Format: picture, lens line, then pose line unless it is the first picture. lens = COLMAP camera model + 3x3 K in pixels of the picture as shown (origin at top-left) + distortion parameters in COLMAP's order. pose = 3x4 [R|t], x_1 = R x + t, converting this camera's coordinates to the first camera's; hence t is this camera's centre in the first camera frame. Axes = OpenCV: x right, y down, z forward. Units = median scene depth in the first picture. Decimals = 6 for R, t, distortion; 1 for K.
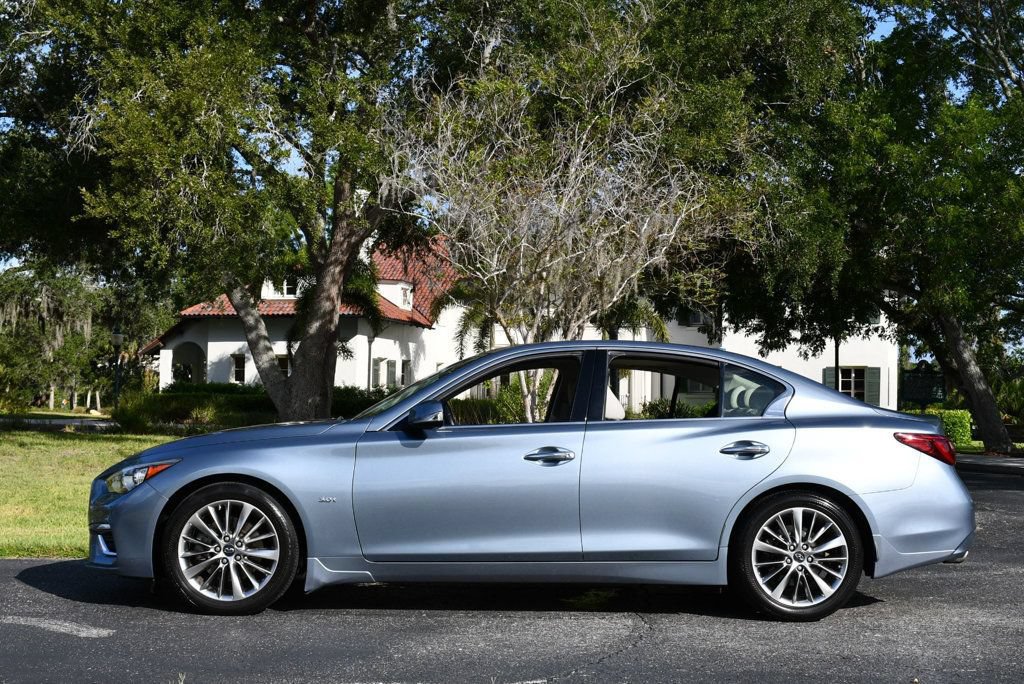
lens RADIAL K [[1331.3, 0, 513.1], [0, 1331.3, 342.0], [0, 0, 1]] dist [-0.052510, -0.037290]
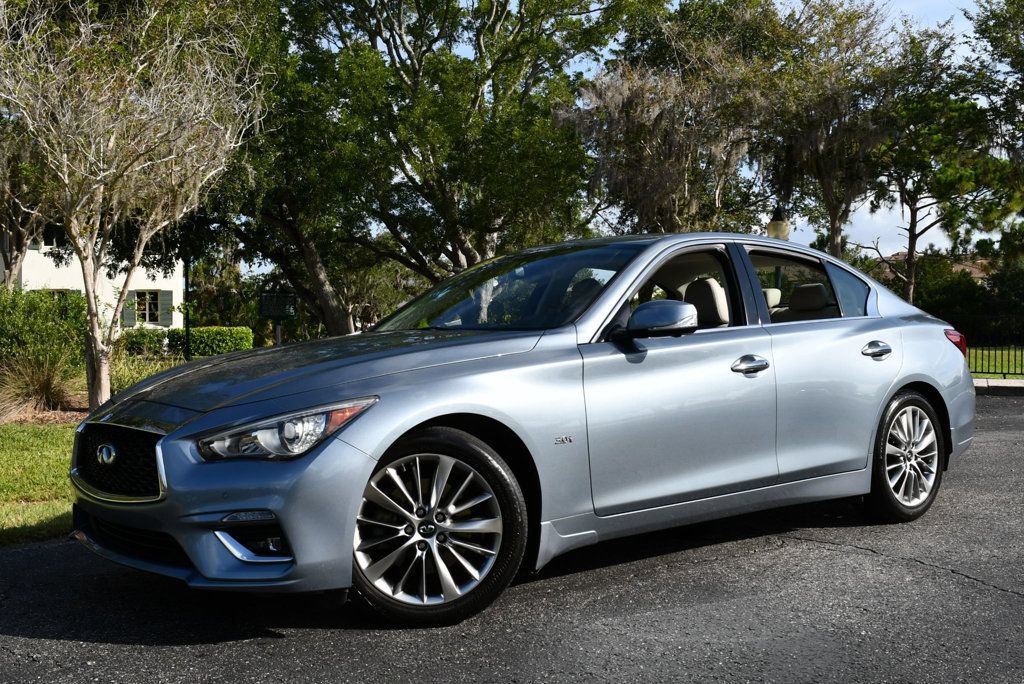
lens RADIAL K [[1119.1, 0, 515.1], [0, 1119.1, 341.4], [0, 0, 1]] dist [-0.081183, 0.009362]
pose [[0.790964, -0.032383, 0.611005, -0.185731], [-0.005540, 0.998178, 0.060075, 0.010295], [-0.611837, -0.050902, 0.789344, 0.190889]]
